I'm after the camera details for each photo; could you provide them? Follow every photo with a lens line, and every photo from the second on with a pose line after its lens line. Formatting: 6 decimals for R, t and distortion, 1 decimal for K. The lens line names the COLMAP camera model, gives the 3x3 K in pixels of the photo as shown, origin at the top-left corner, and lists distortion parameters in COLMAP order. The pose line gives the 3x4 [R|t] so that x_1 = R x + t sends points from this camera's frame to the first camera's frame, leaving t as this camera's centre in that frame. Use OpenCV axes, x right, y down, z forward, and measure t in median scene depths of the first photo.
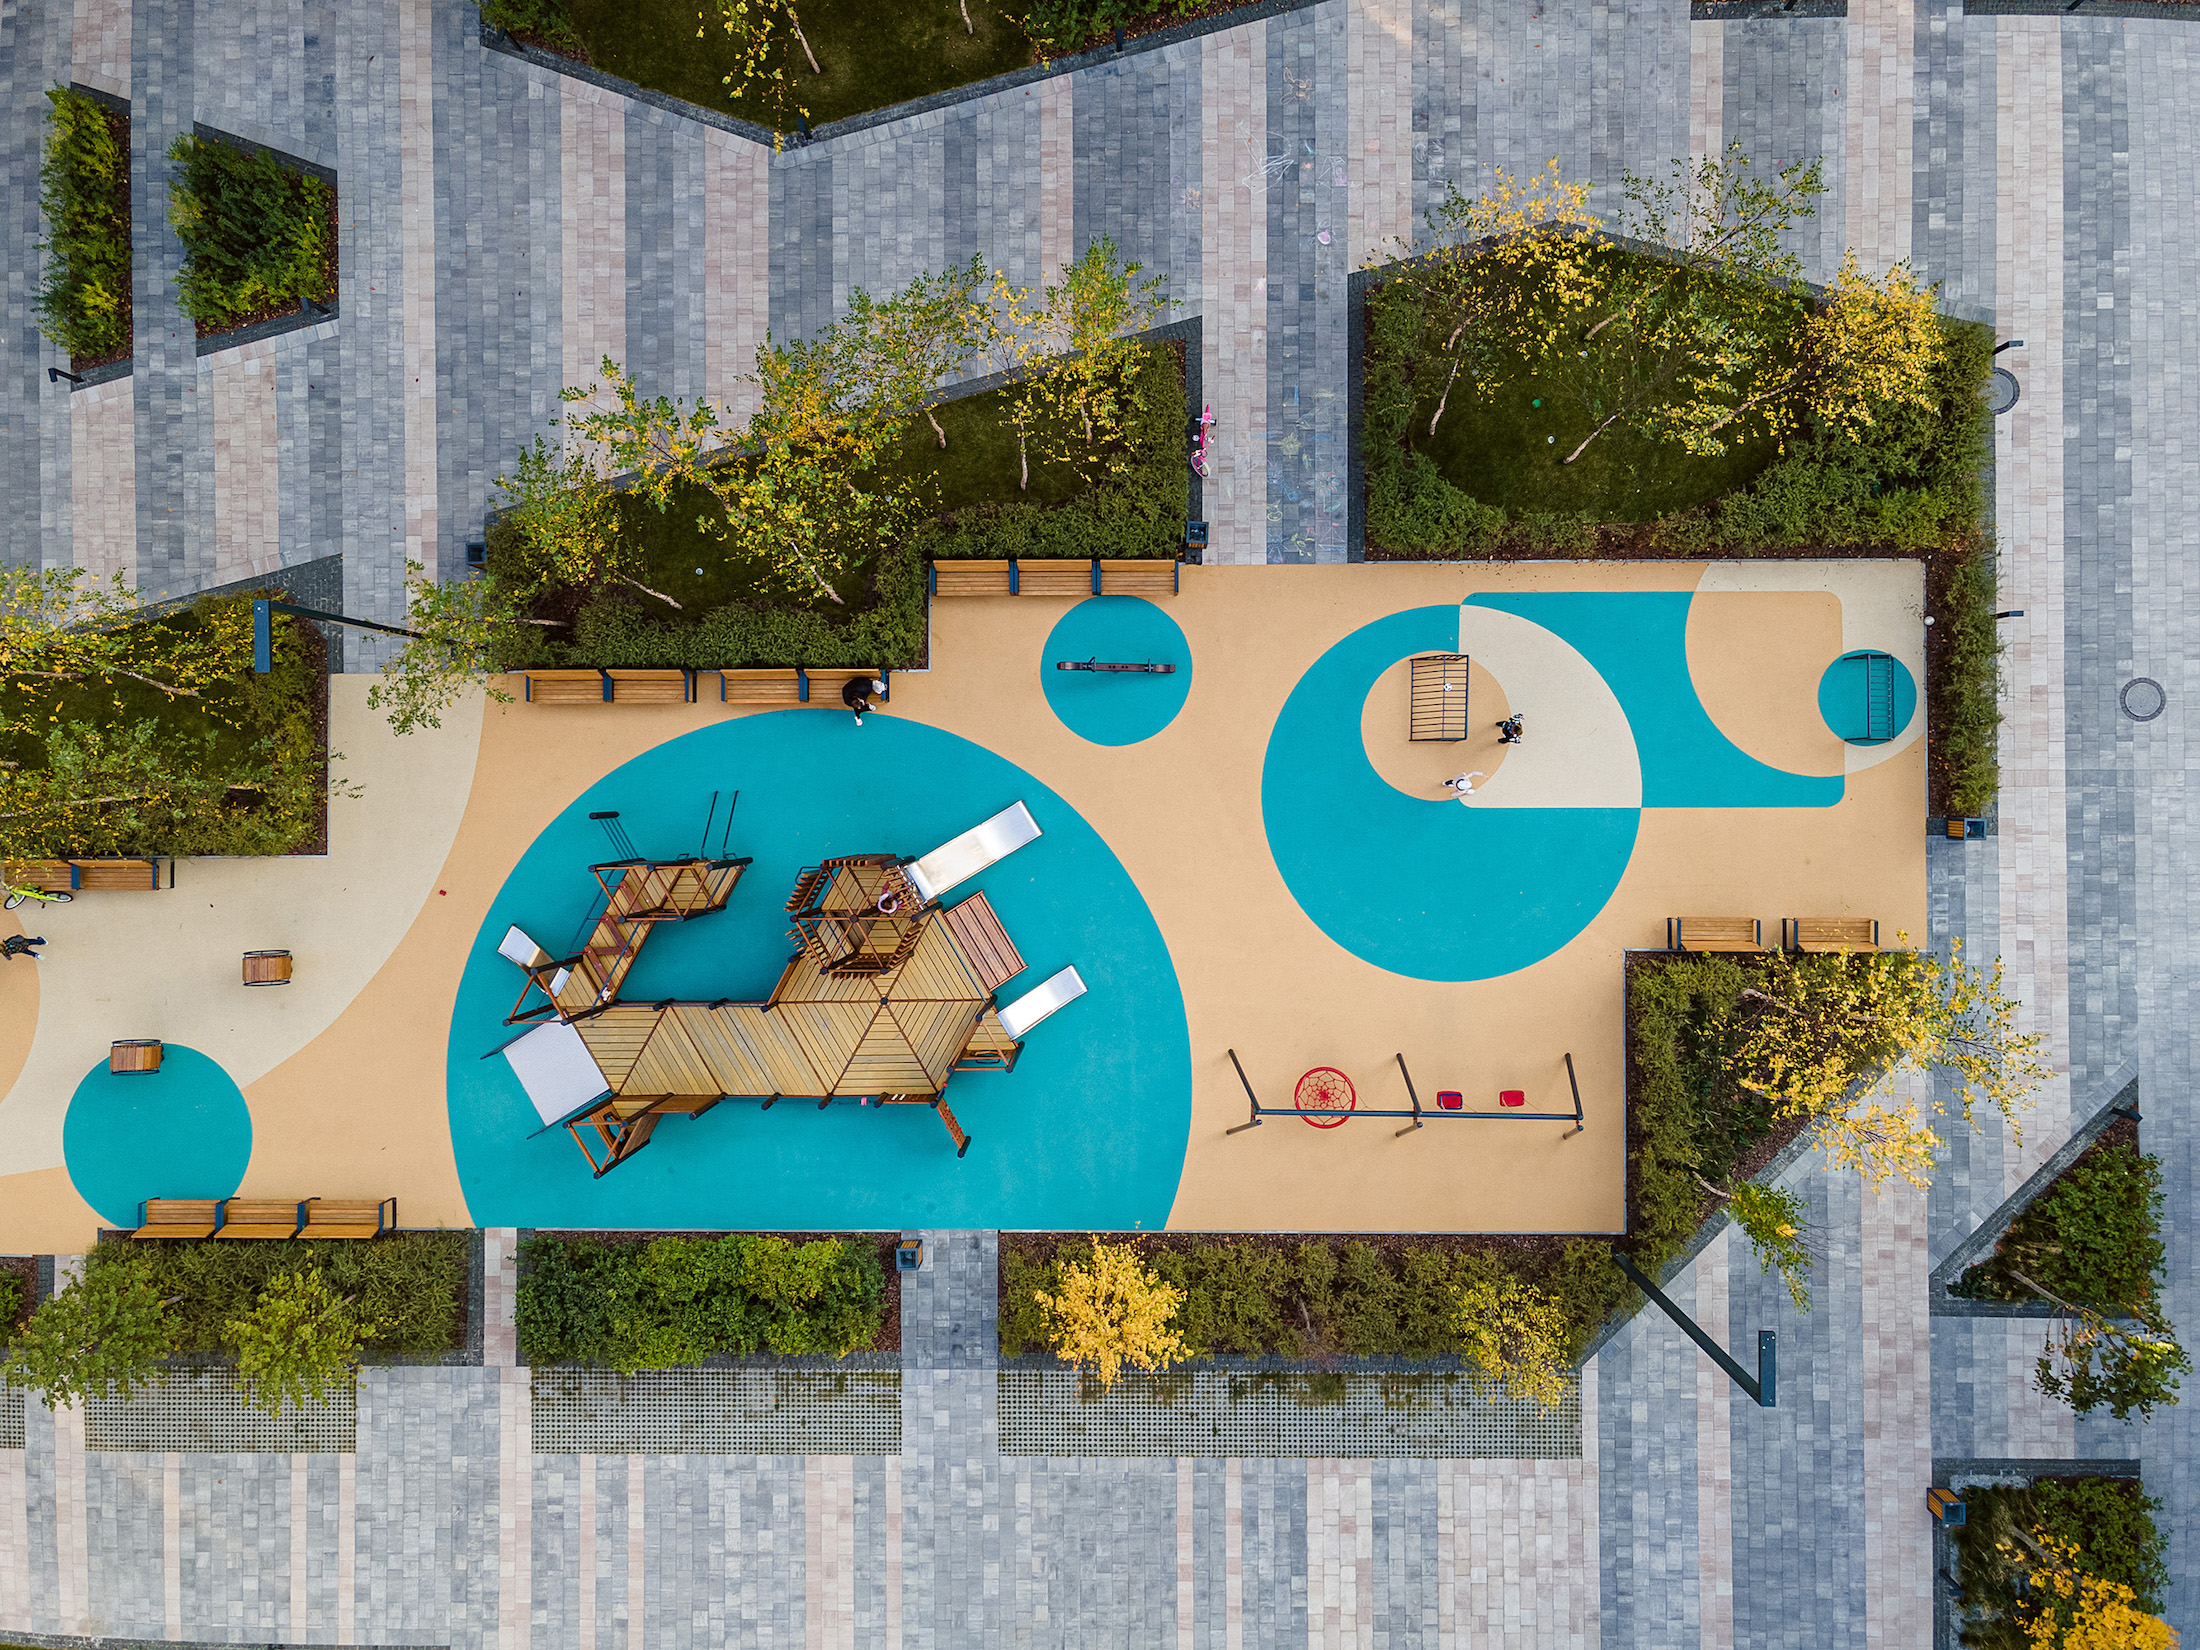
lens RADIAL K [[1672.0, 0, 1104.2], [0, 1672.0, 845.9], [0, 0, 1]] dist [0.028920, 0.002850]
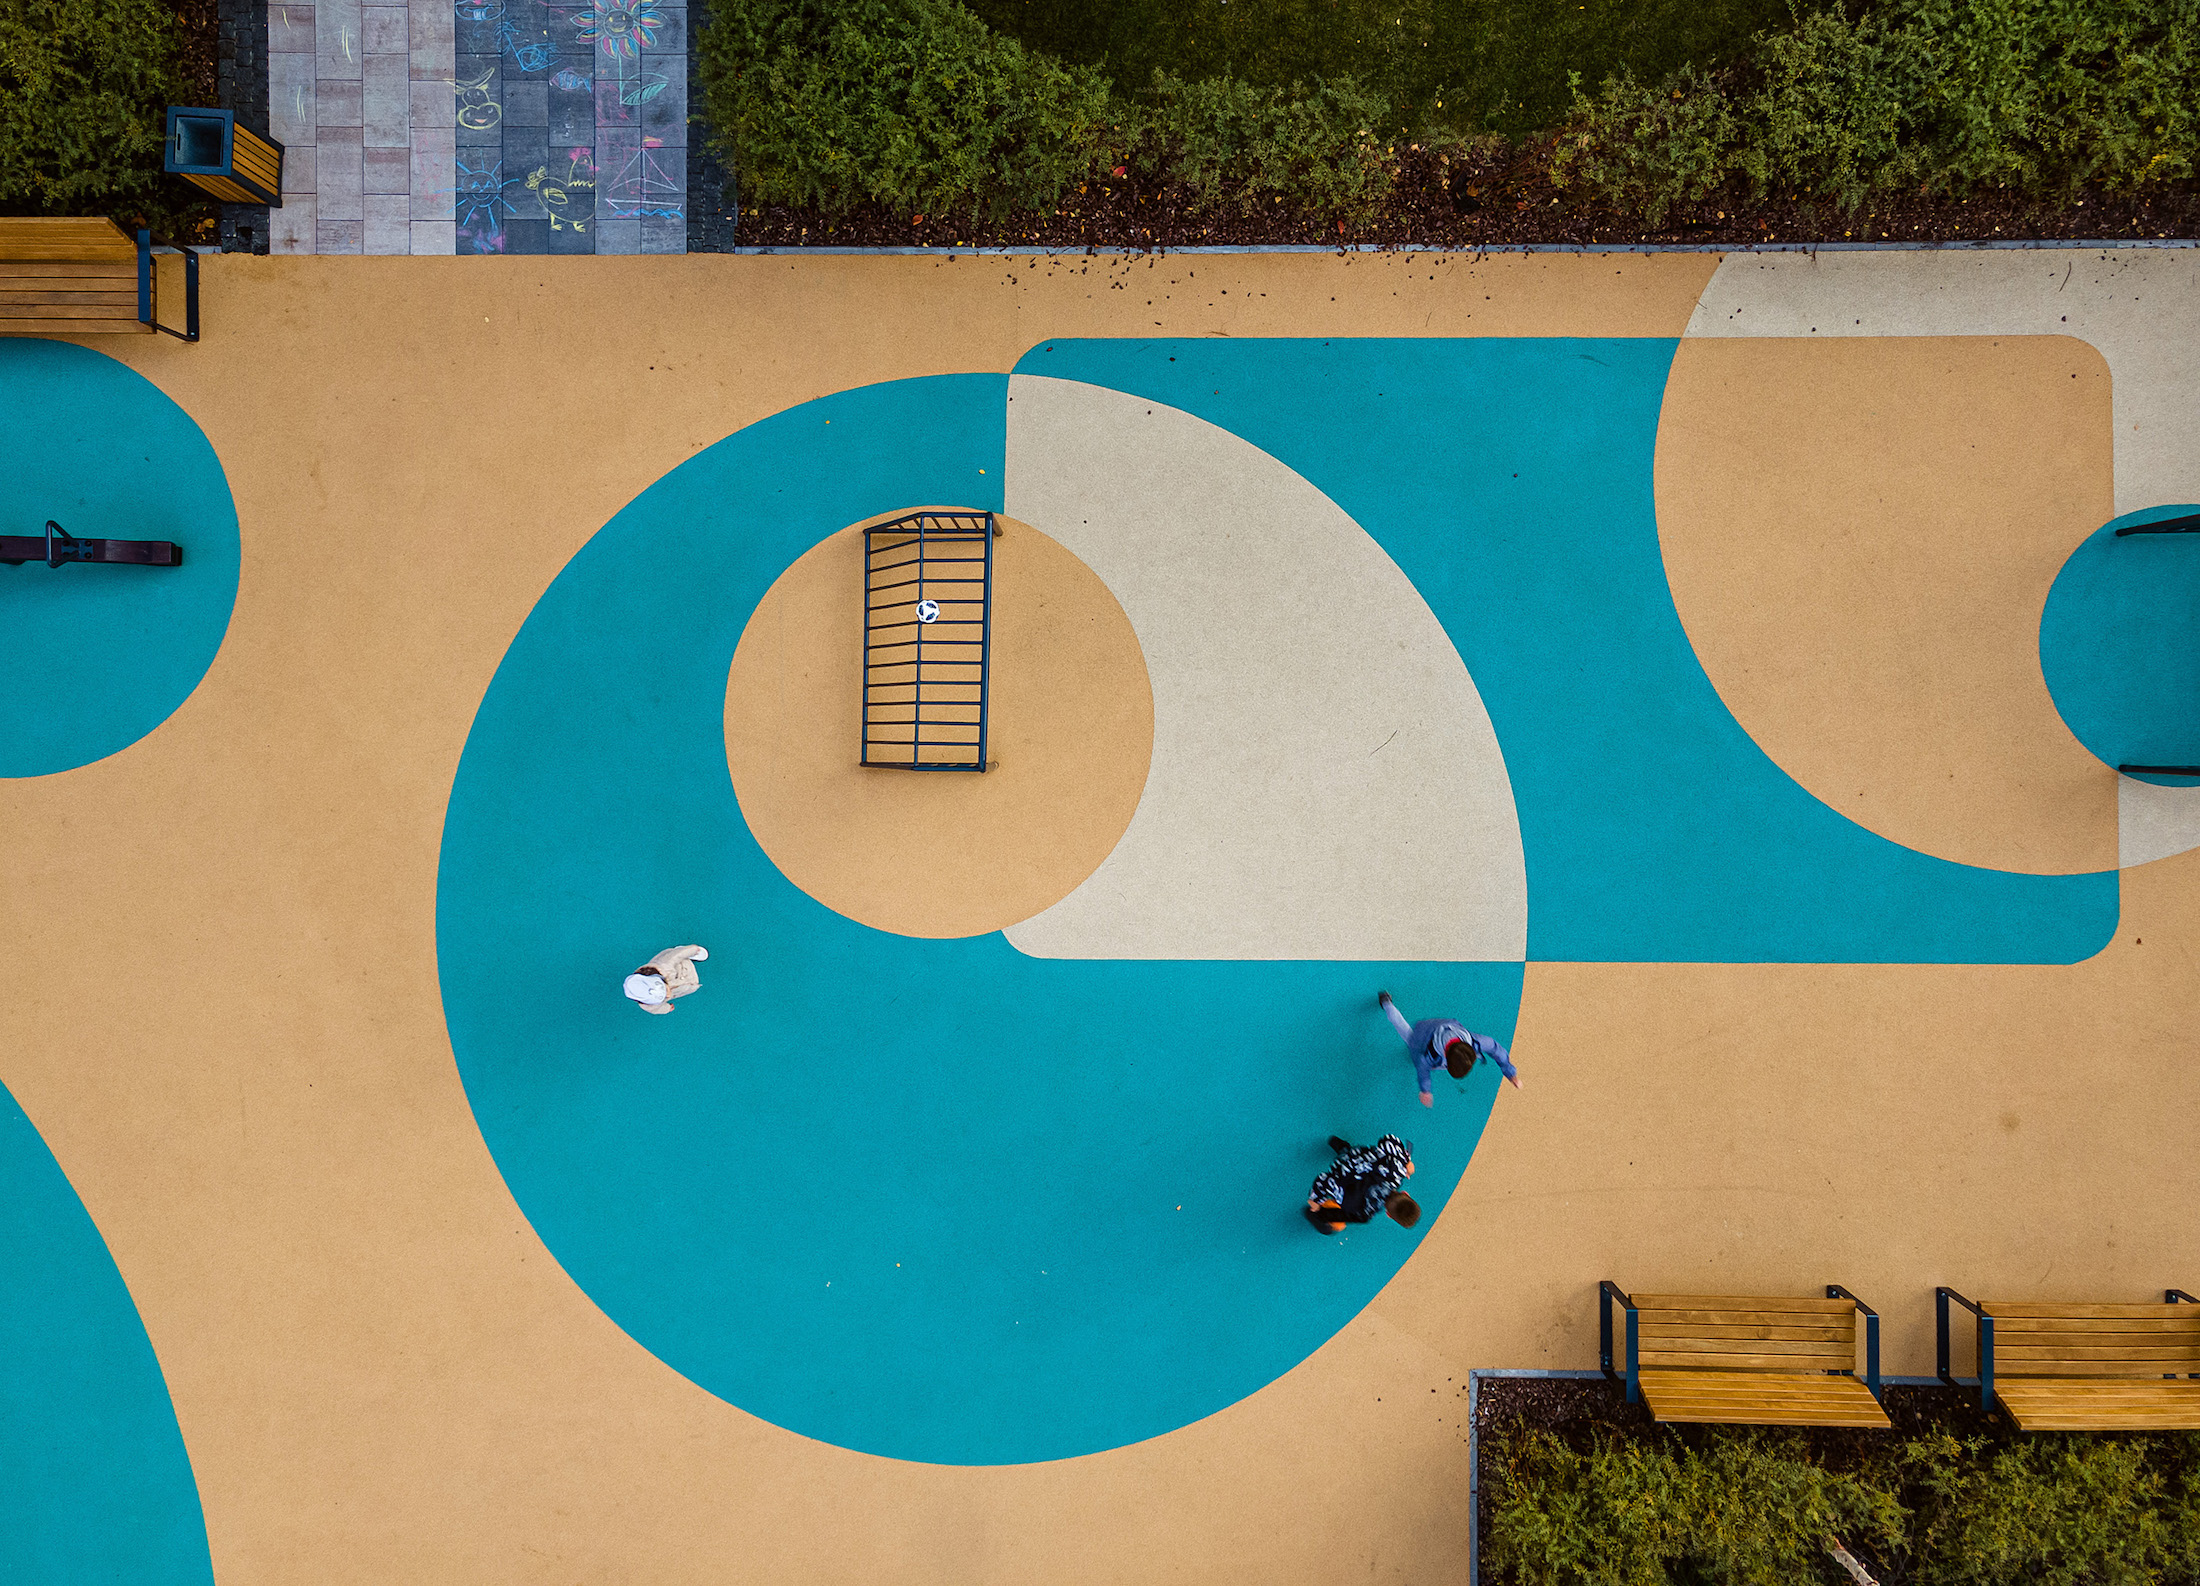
lens RADIAL K [[1615.8, 0, 1096.0], [0, 1615.8, 774.4], [0, 0, 1]] dist [0.034972, -0.001050]
pose [[0.999977, 0.004339, -0.005247, 0.233926], [-0.004338, 0.999991, 0.000223, -0.061226], [0.005248, -0.000200, 0.999986, 0.666067]]
